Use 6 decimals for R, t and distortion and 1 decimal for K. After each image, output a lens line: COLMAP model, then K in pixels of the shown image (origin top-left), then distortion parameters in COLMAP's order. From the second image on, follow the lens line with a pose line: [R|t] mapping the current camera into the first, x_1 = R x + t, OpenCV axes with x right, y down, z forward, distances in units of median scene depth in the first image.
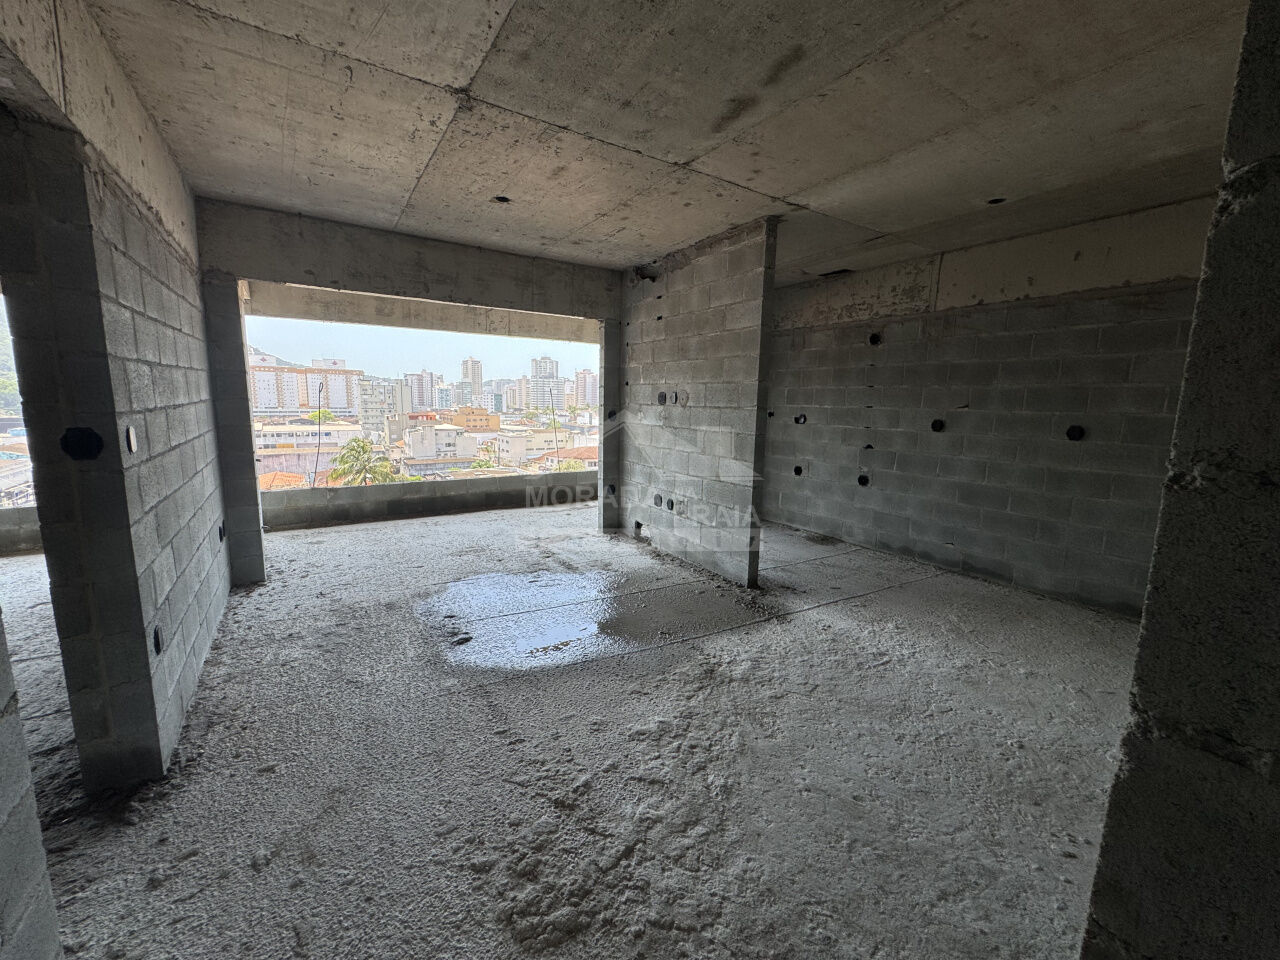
lens RADIAL K [[512.9, 0, 642.0], [0, 512.9, 480.9], [0, 0, 1]] dist [-0.001771, -0.000150]
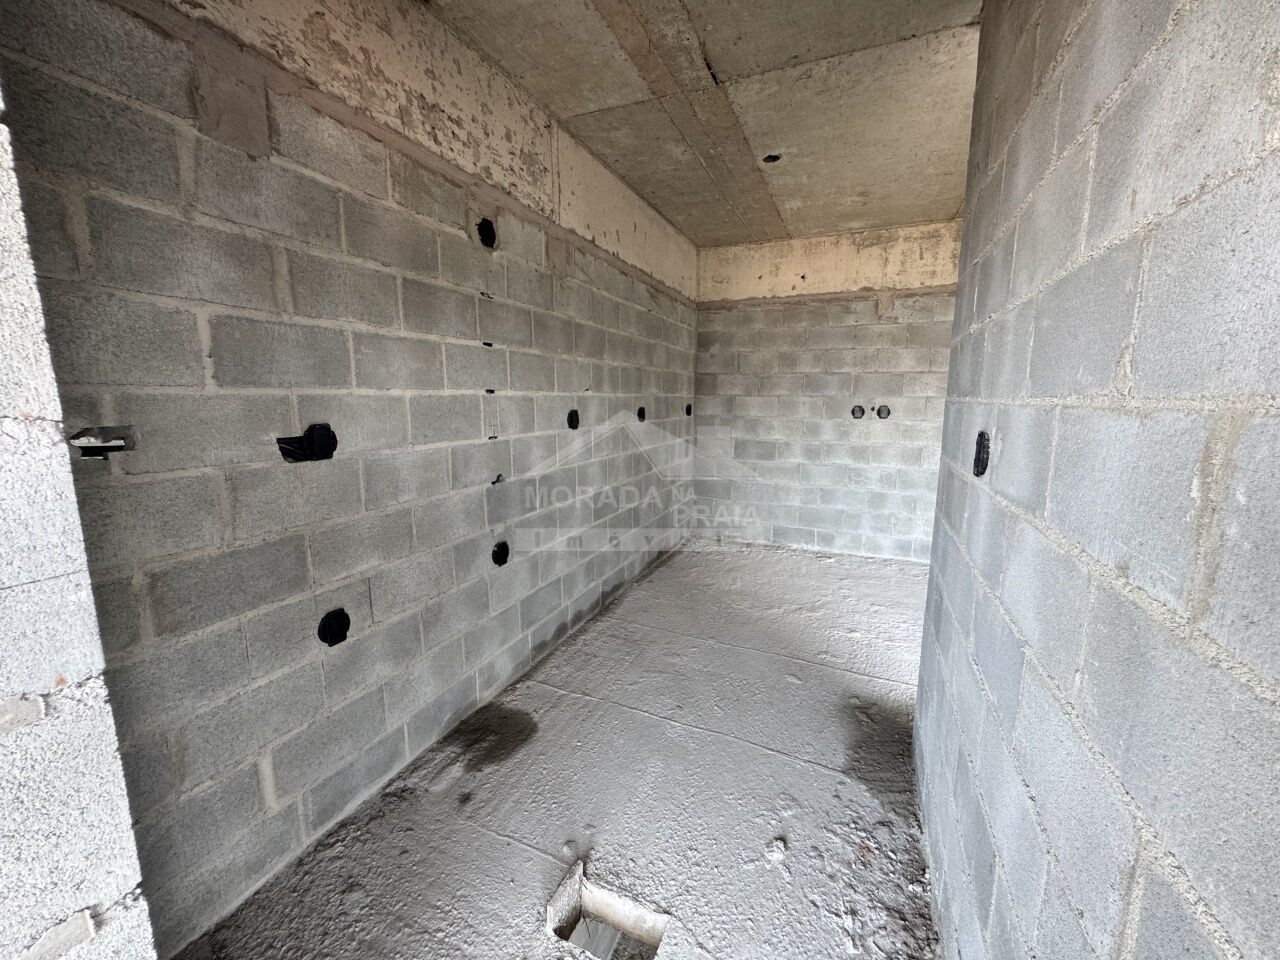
lens RADIAL K [[512.9, 0, 635.5], [0, 512.9, 479.1], [0, 0, 1]] dist [-0.001771, -0.000150]
pose [[-0.550332, -0.152754, 0.820854, 0.001437], [0.118305, 0.958937, 0.257766, -0.182003], [-0.826522, 0.238968, -0.509662, 1.214431]]
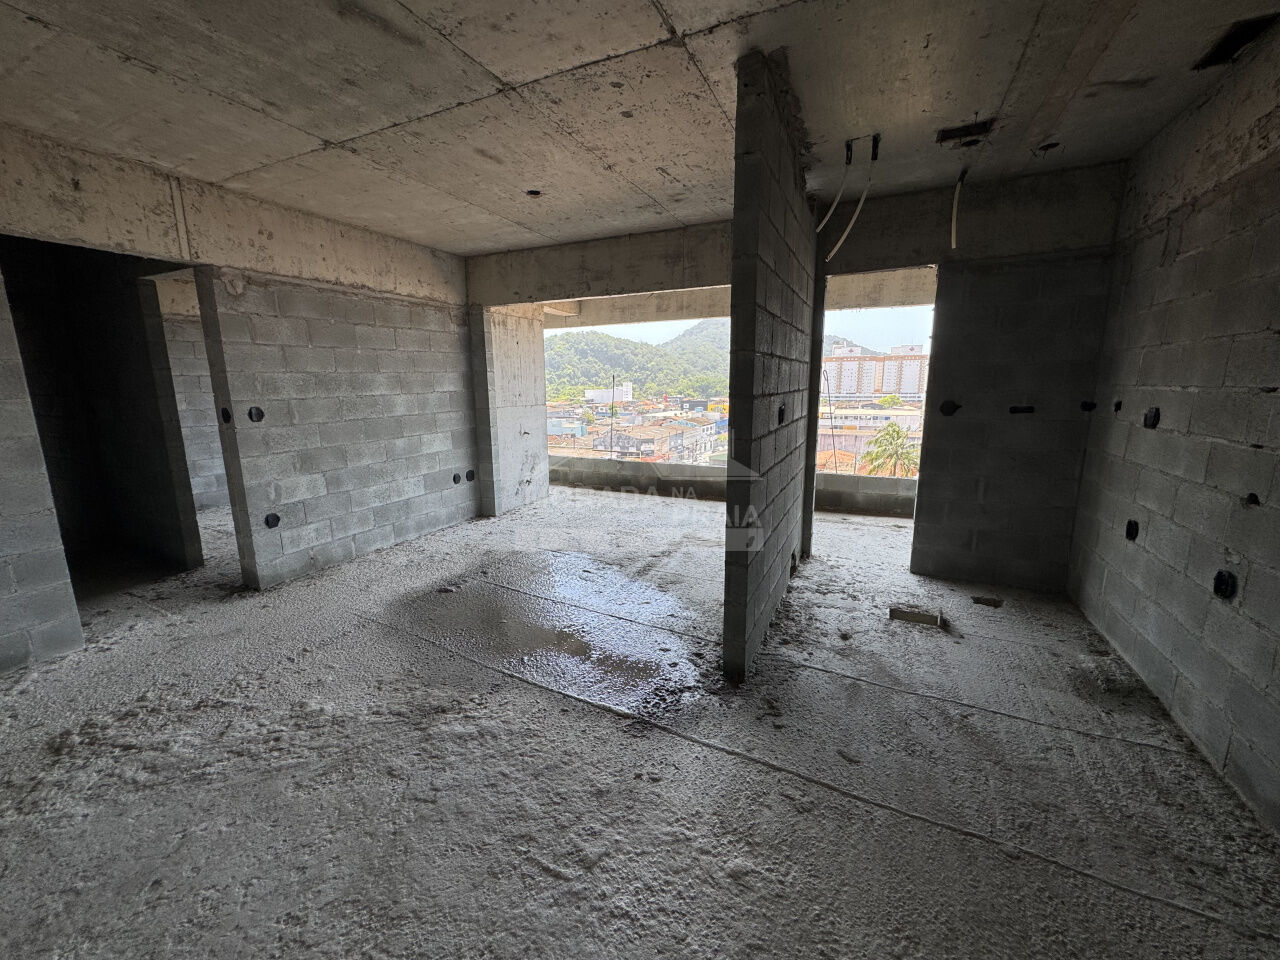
lens RADIAL K [[512.9, 0, 636.8], [0, 512.9, 480.2], [0, 0, 1]] dist [-0.001771, -0.000150]
pose [[0.523368, 0.136718, -0.841067, 0.555600], [-0.113777, 0.989418, 0.090034, -0.067394], [0.844477, 0.048573, 0.533385, 0.465257]]
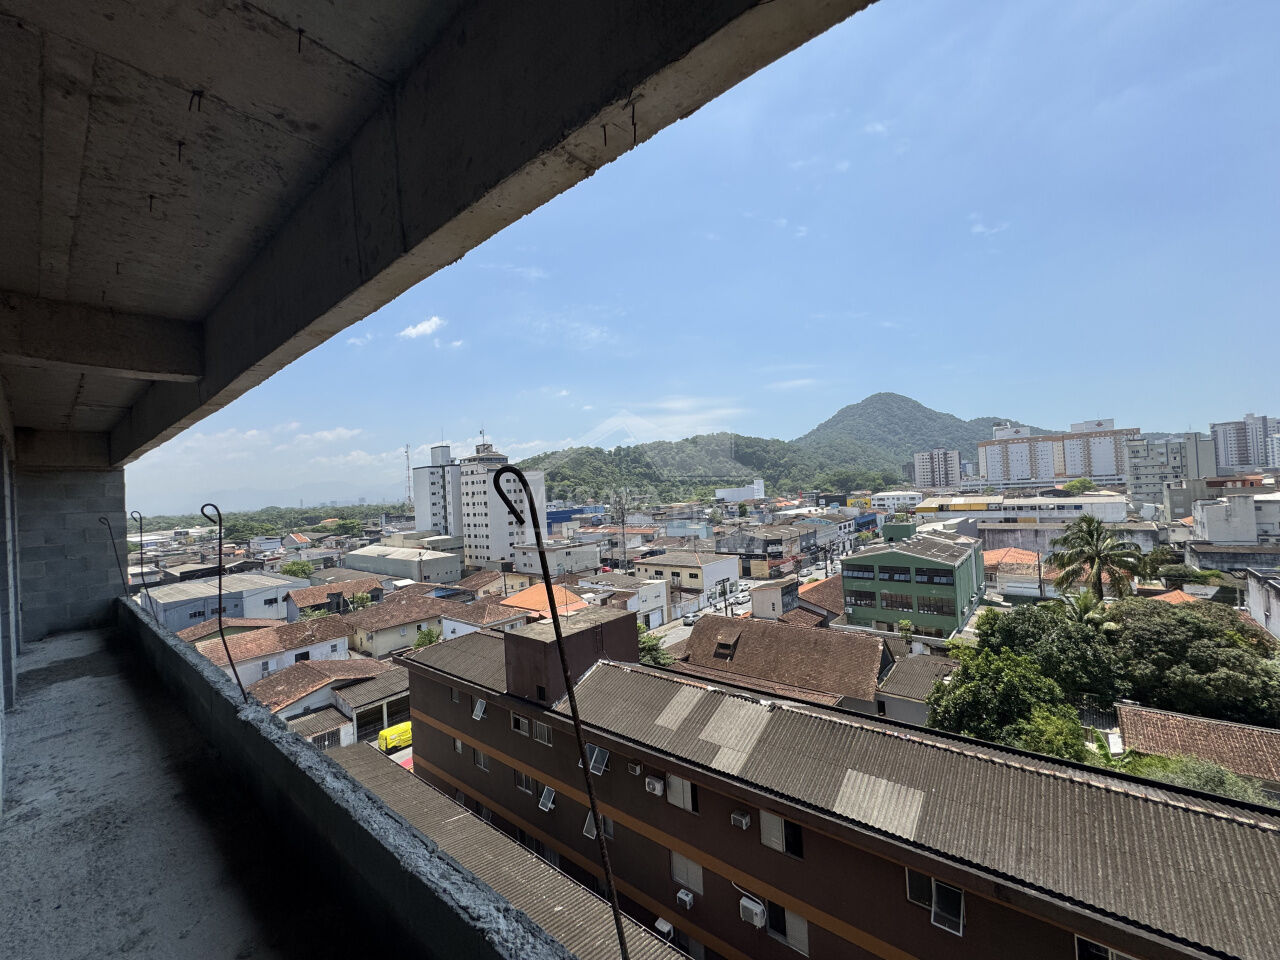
lens RADIAL K [[512.9, 0, 637.5], [0, 512.9, 481.0], [0, 0, 1]] dist [-0.001771, -0.000150]
pose [[0.288754, -0.046579, -0.956269, -0.074175], [-0.085813, 0.993536, -0.074306, -0.251171], [0.953550, 0.103516, 0.282891, 1.488630]]
